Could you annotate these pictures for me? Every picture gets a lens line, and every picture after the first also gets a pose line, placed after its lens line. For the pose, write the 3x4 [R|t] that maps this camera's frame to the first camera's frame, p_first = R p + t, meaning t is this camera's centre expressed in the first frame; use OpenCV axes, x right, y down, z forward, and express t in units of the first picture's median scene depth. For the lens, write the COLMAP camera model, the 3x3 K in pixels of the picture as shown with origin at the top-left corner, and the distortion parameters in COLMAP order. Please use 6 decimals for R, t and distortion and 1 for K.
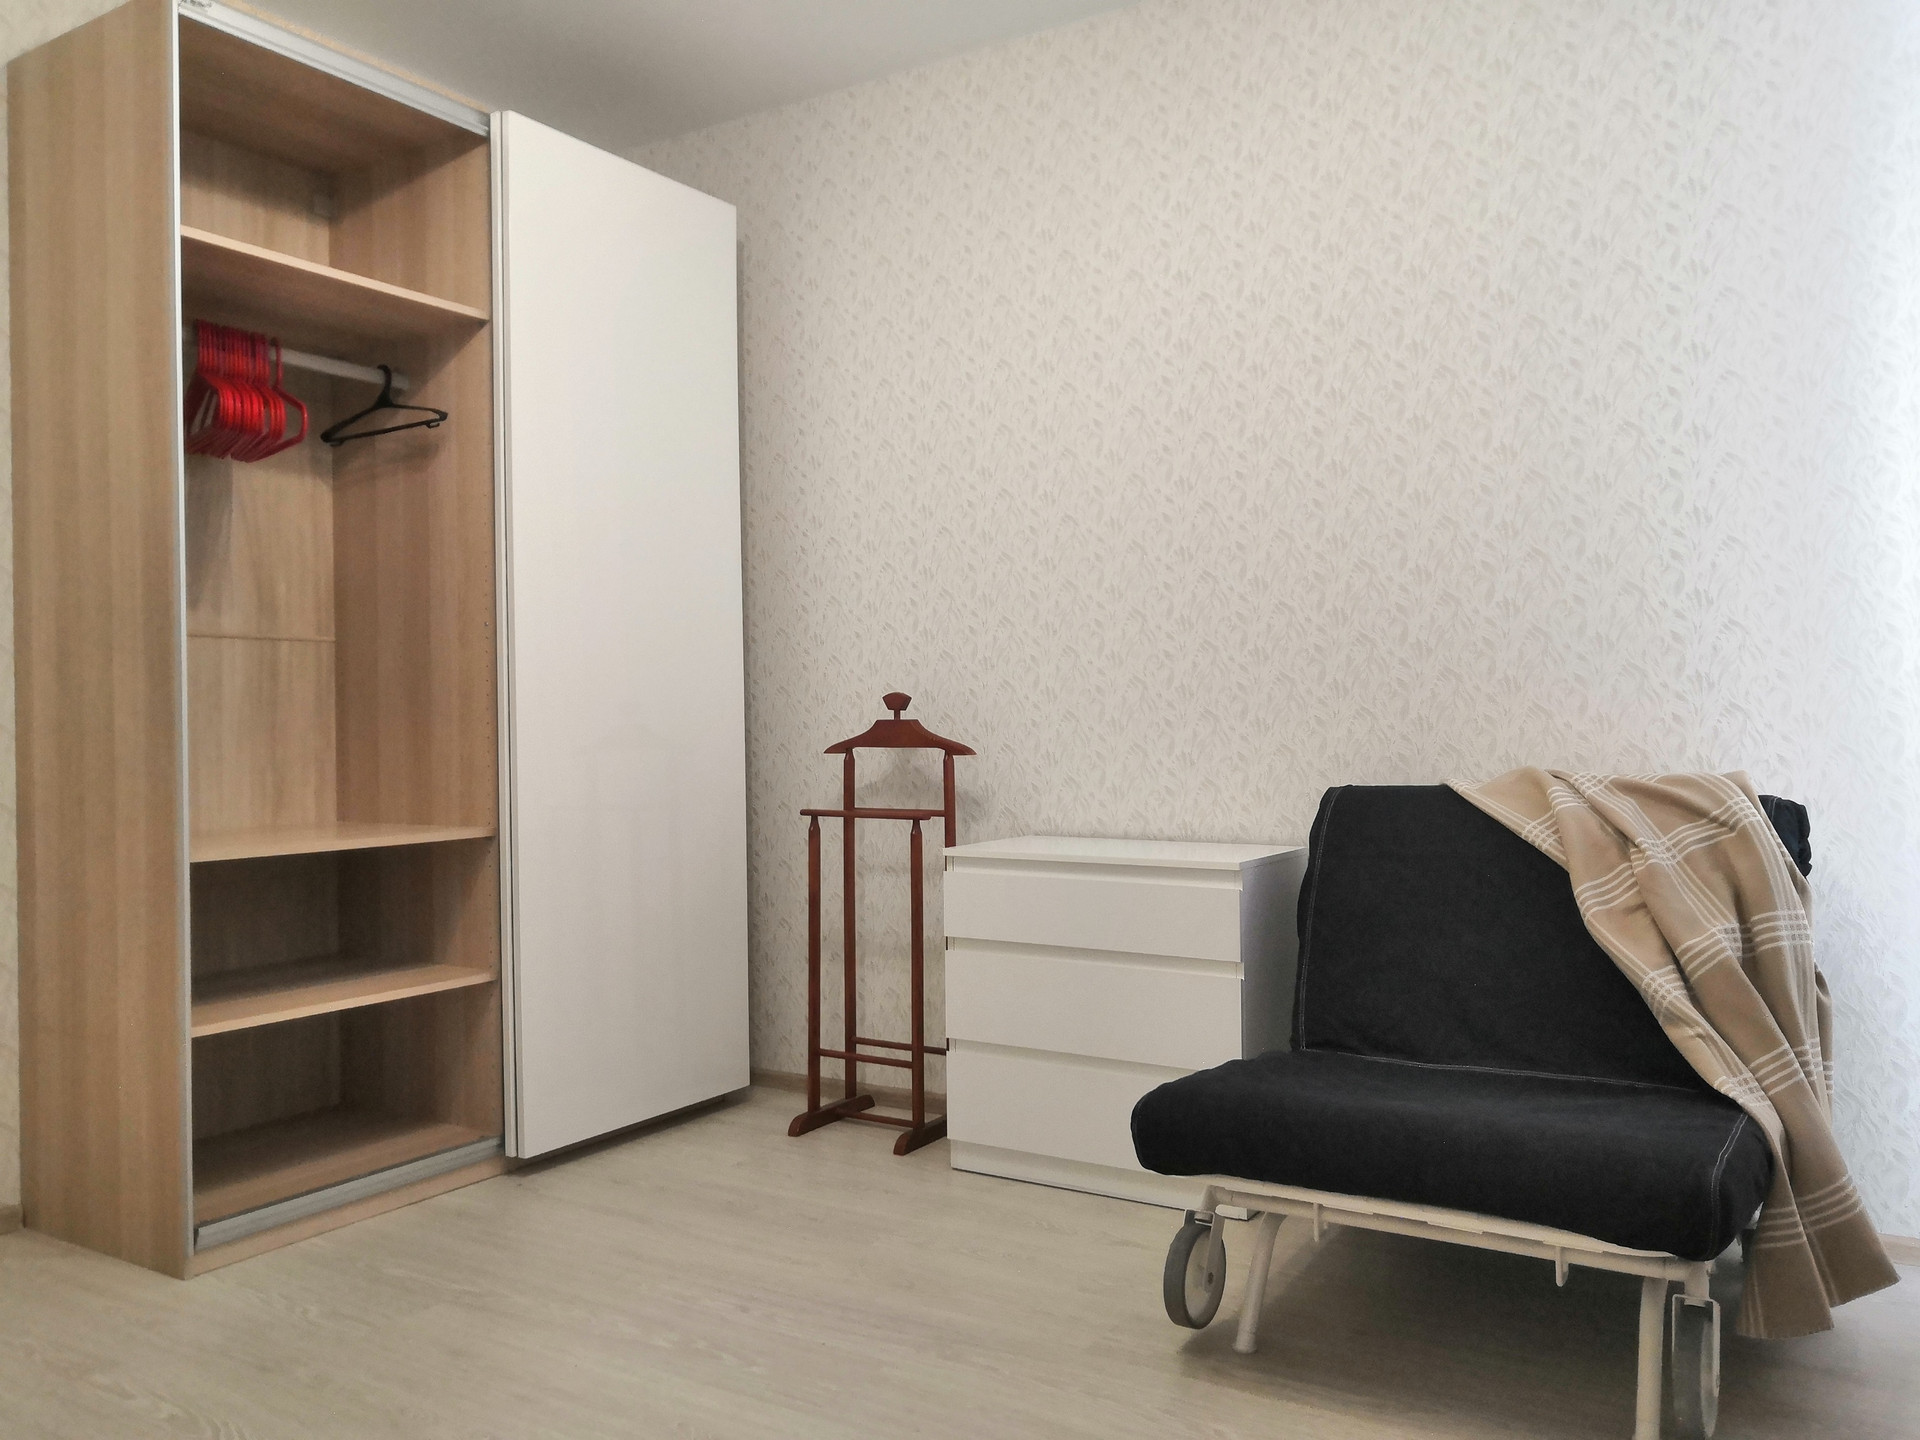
lens RADIAL K [[1498.5, 0, 960.0], [0, 1498.5, 720.0], [0, 0, 1]] dist [0.005480, -0.005936]
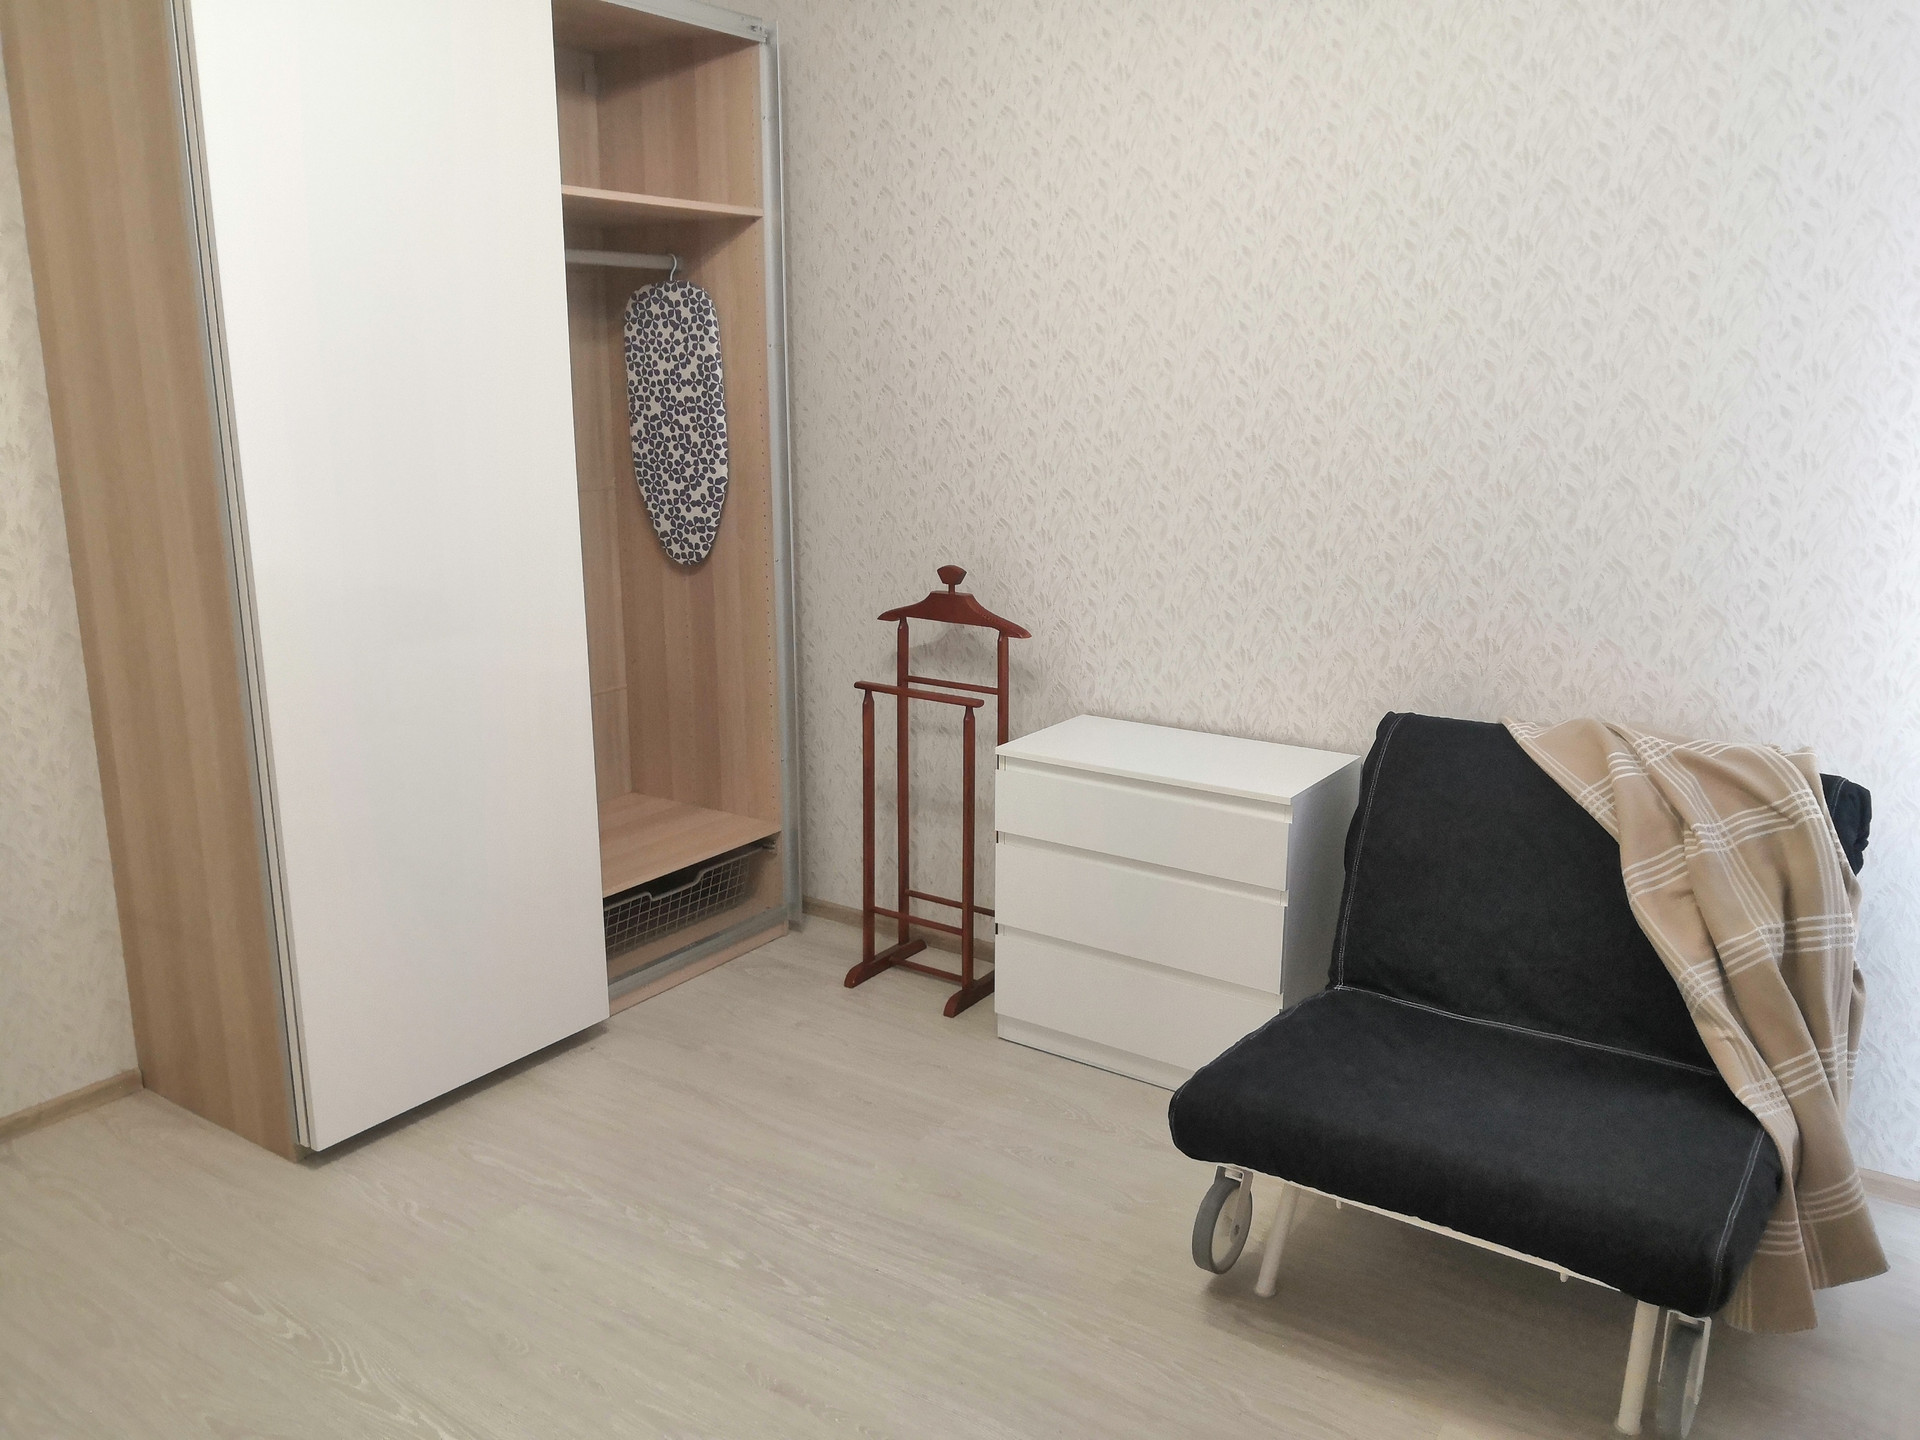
lens RADIAL K [[1503.0, 0, 960.0], [0, 1503.0, 720.0], [0, 0, 1]] dist [-0.002991, 0.000899]
pose [[0.999203, 0.022047, -0.033286, -0.002613], [-0.013727, 0.972592, 0.232115, -0.198408], [0.037491, -0.231473, 0.972119, 0.027439]]
